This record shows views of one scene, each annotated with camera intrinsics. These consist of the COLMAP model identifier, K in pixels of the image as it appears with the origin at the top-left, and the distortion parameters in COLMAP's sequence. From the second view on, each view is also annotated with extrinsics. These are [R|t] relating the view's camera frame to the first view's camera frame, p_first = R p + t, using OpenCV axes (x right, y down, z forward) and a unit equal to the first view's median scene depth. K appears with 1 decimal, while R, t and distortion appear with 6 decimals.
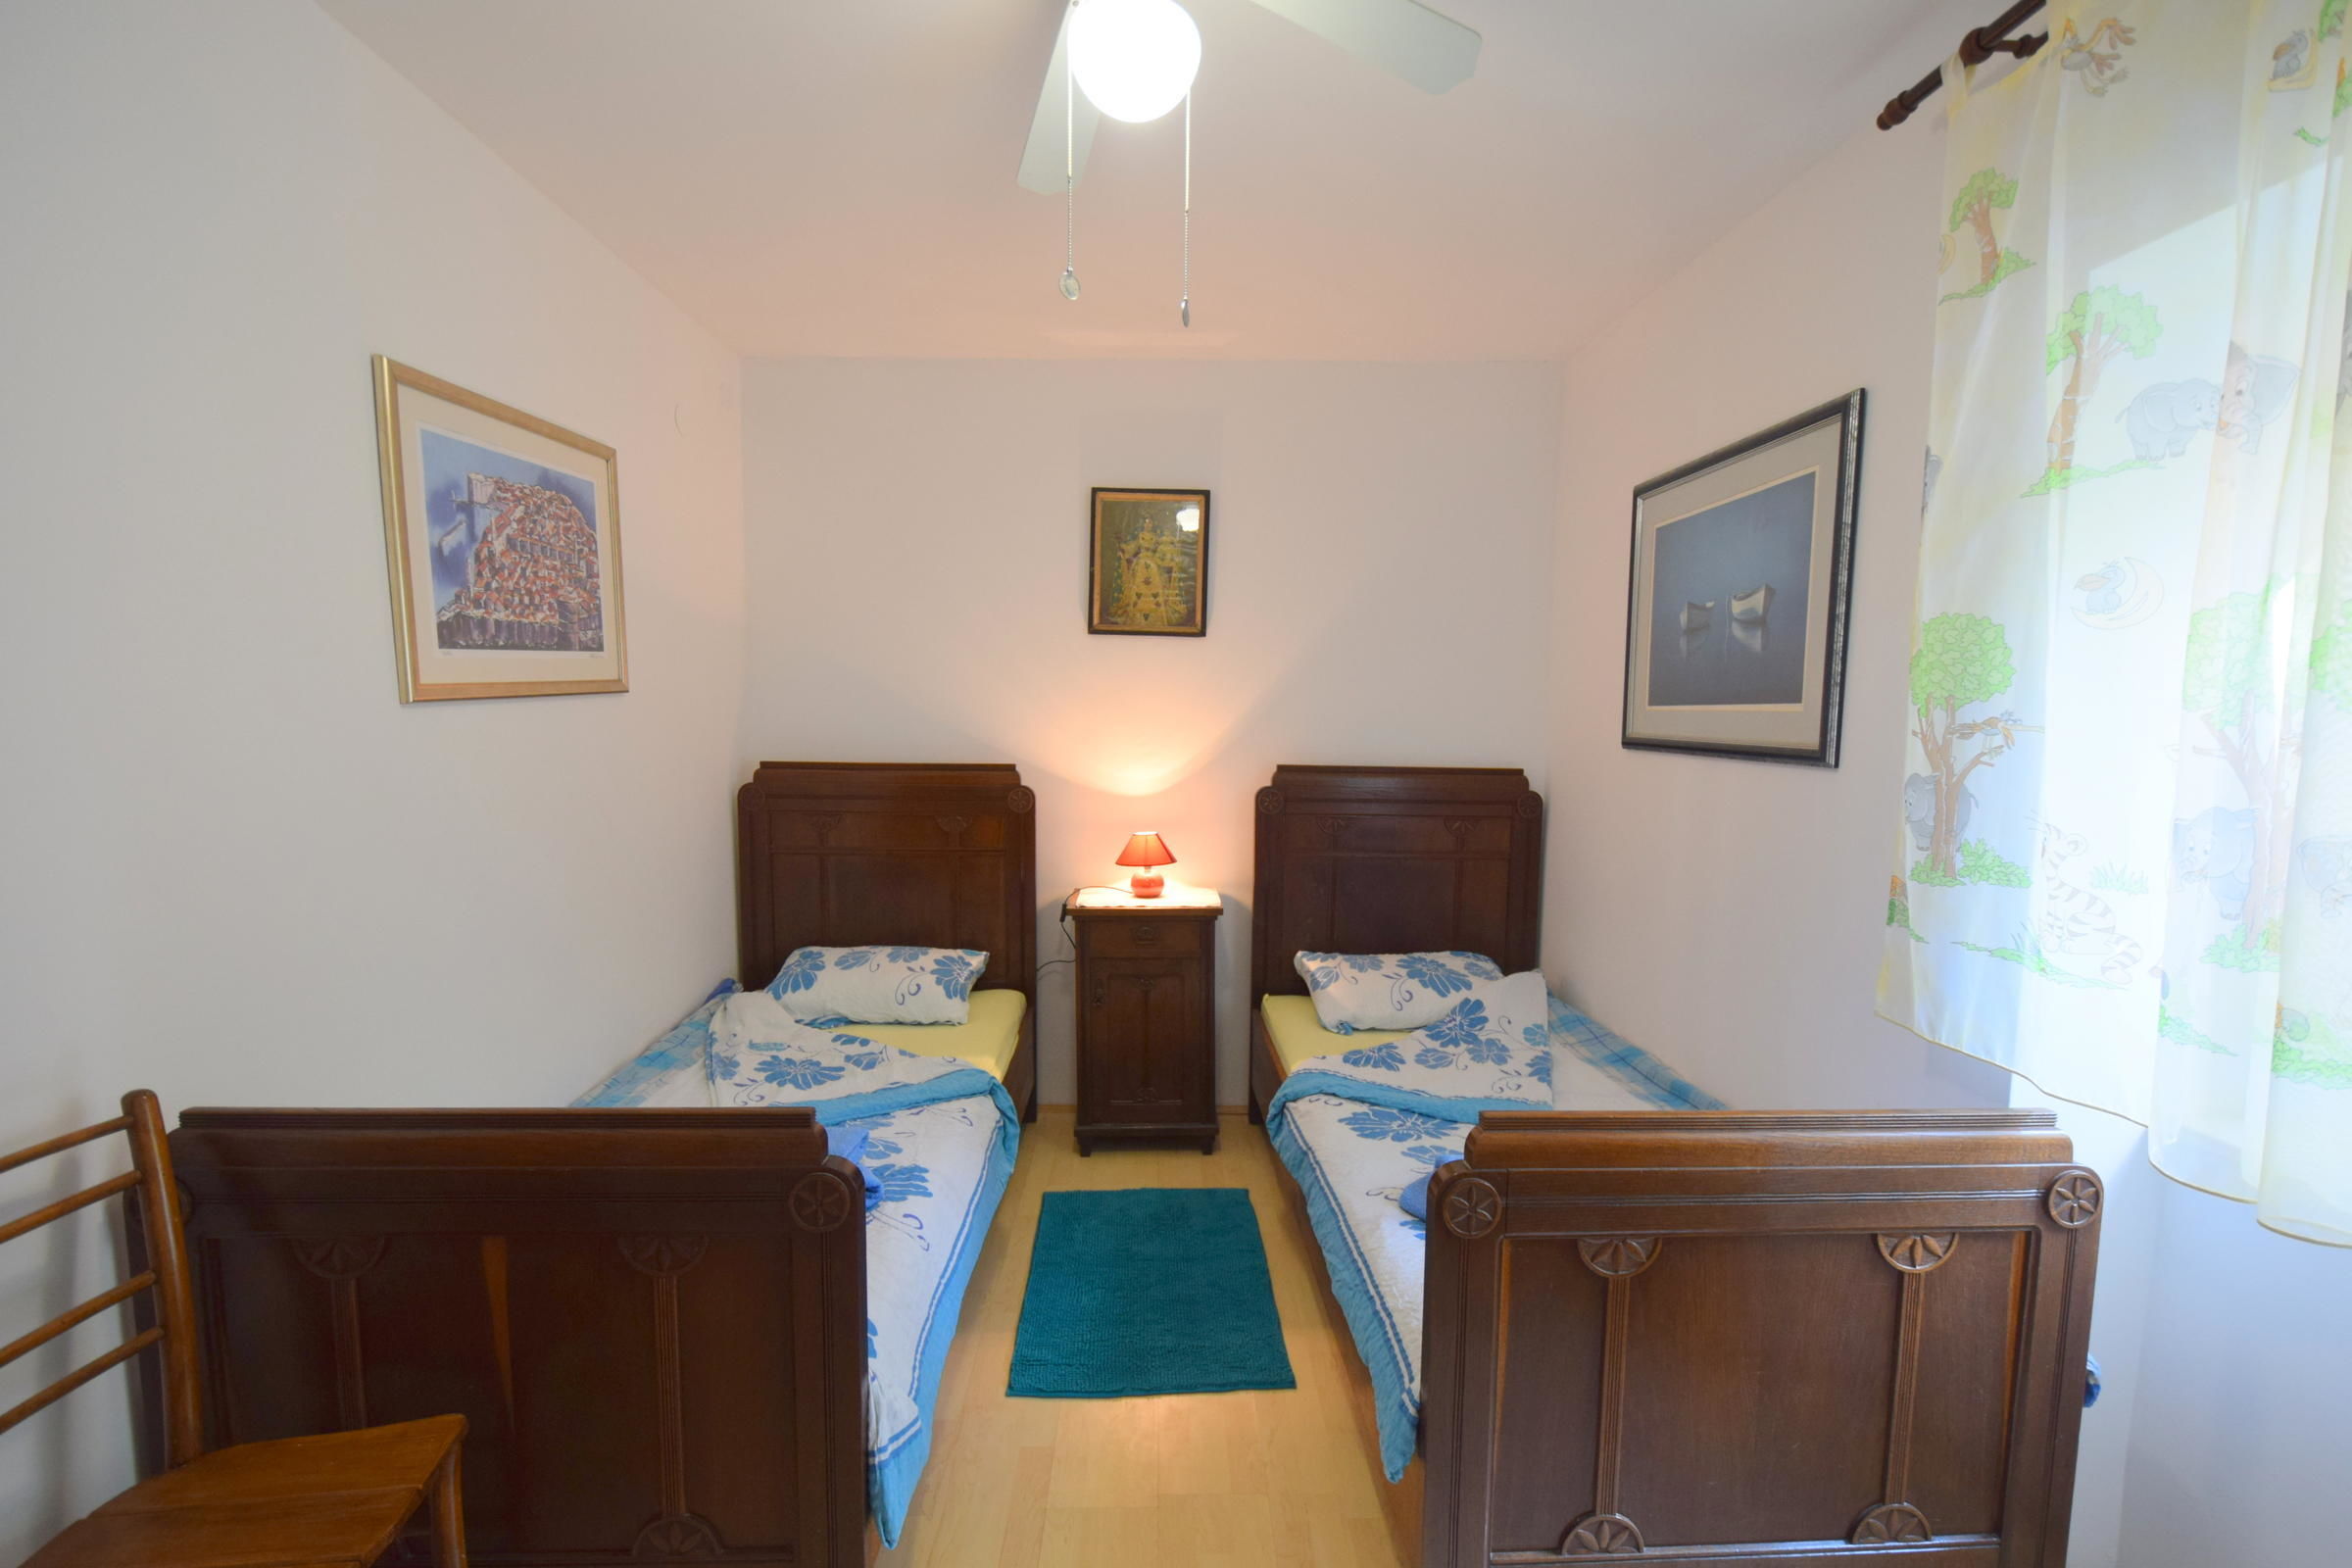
lens RADIAL K [[1053.9, 0, 1179.9], [0, 1053.9, 808.2], [0, 0, 1]] dist [0.009523, -0.007000]
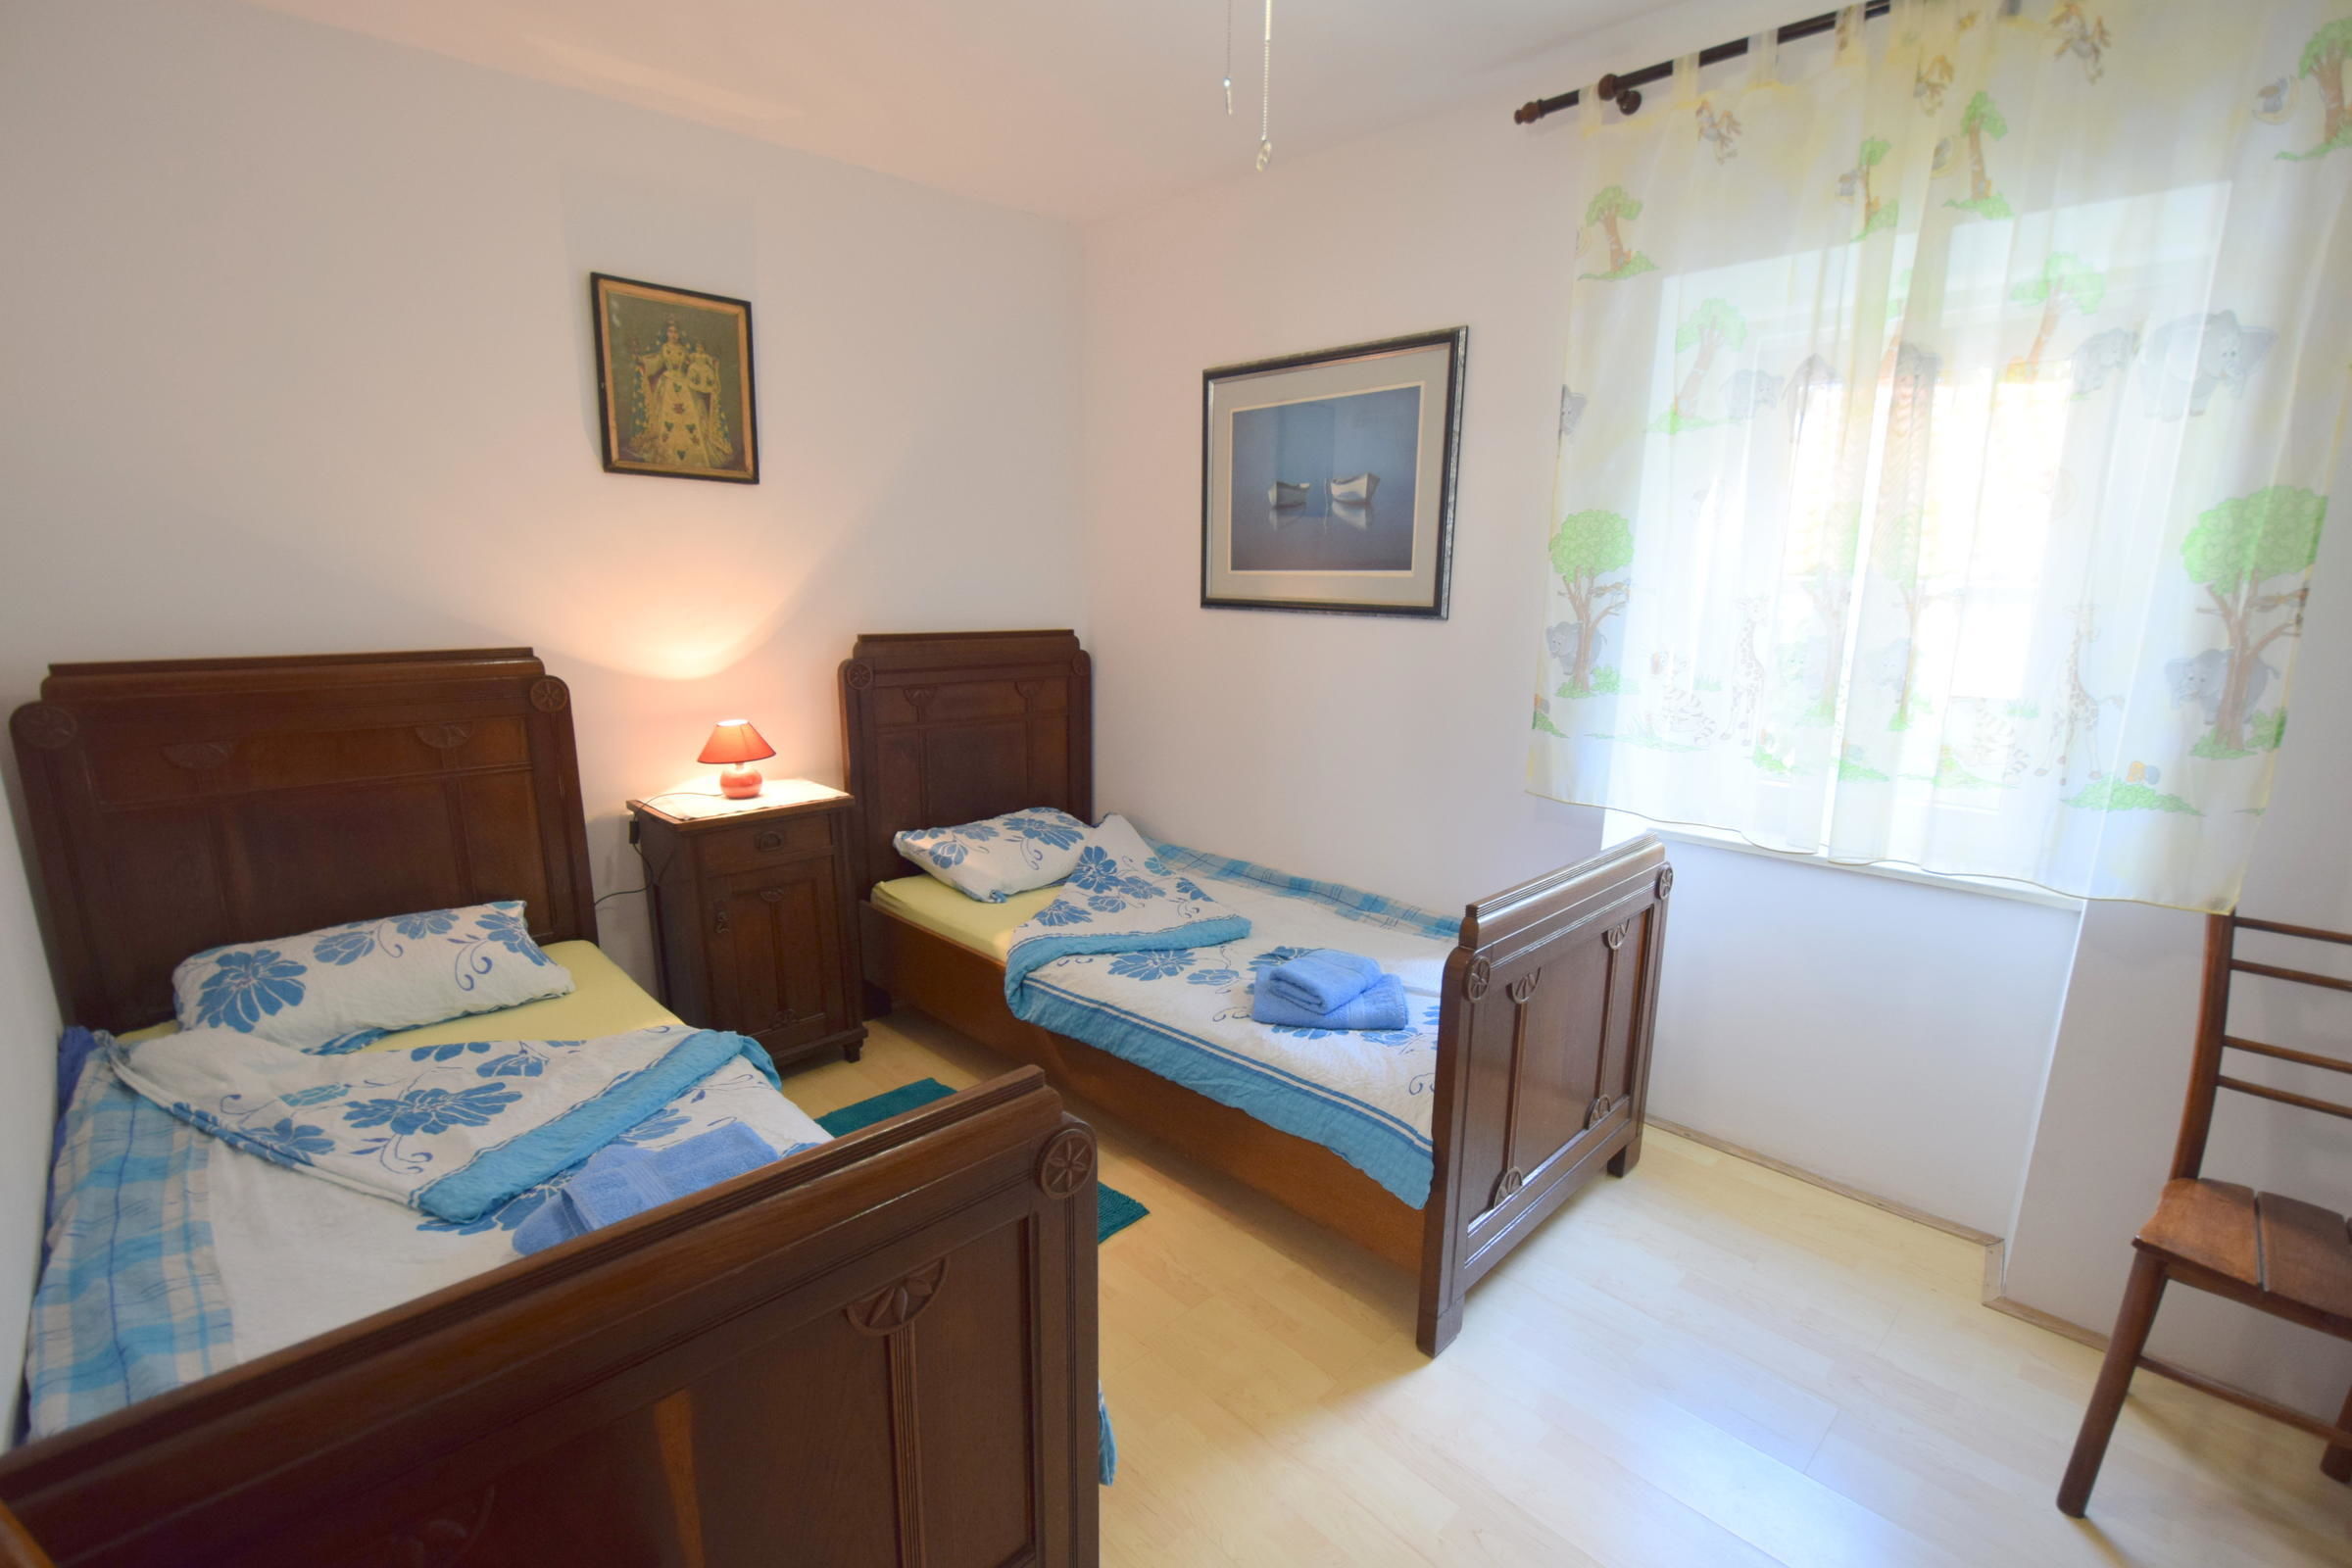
lens RADIAL K [[1053.9, 0, 1179.9], [0, 1053.9, 808.2], [0, 0, 1]] dist [0.009523, -0.007000]
pose [[0.737736, -0.147486, 0.658782, -0.398095], [0.059667, 0.986270, 0.153984, -0.020915], [-0.672447, -0.074292, 0.736407, 0.161119]]
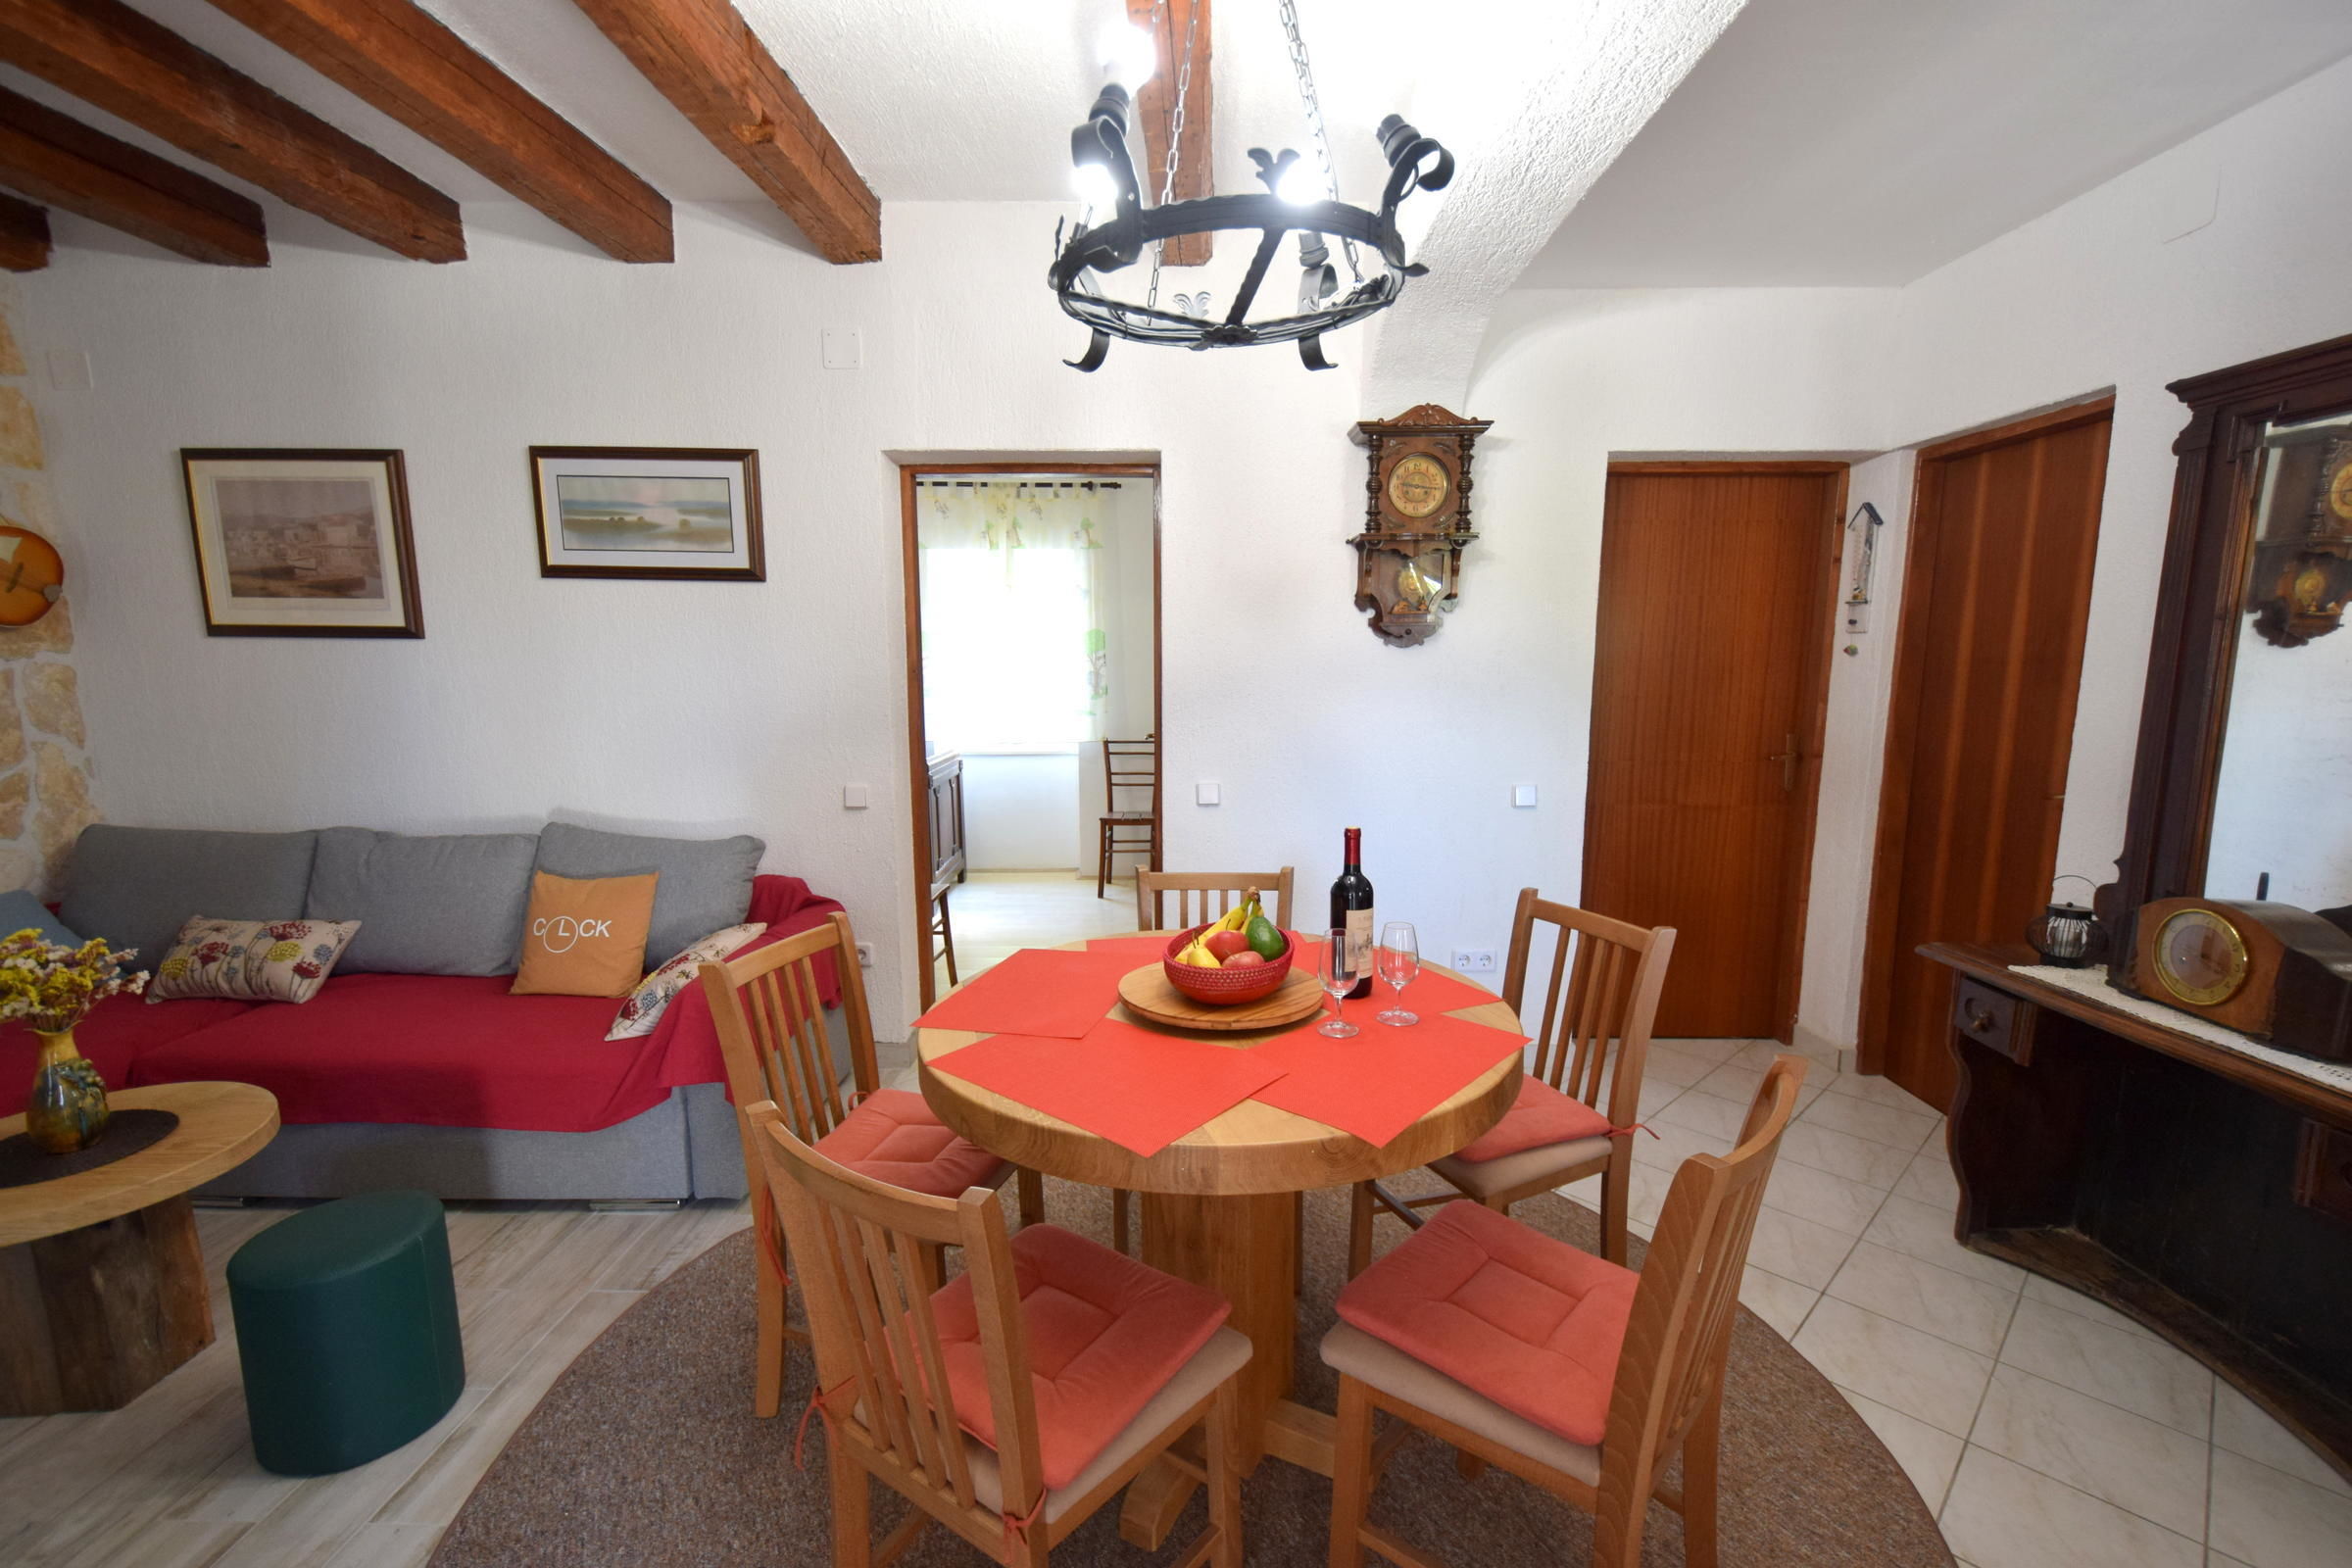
lens RADIAL K [[1021.9, 0, 1185.8], [0, 1021.9, 813.9], [0, 0, 1]] dist [0.009863, -0.008532]
pose [[0.041421, -0.161713, 0.985968, -1.749446], [0.096962, 0.982808, 0.157122, -0.005837], [-0.994426, 0.089093, 0.056389, -0.083147]]
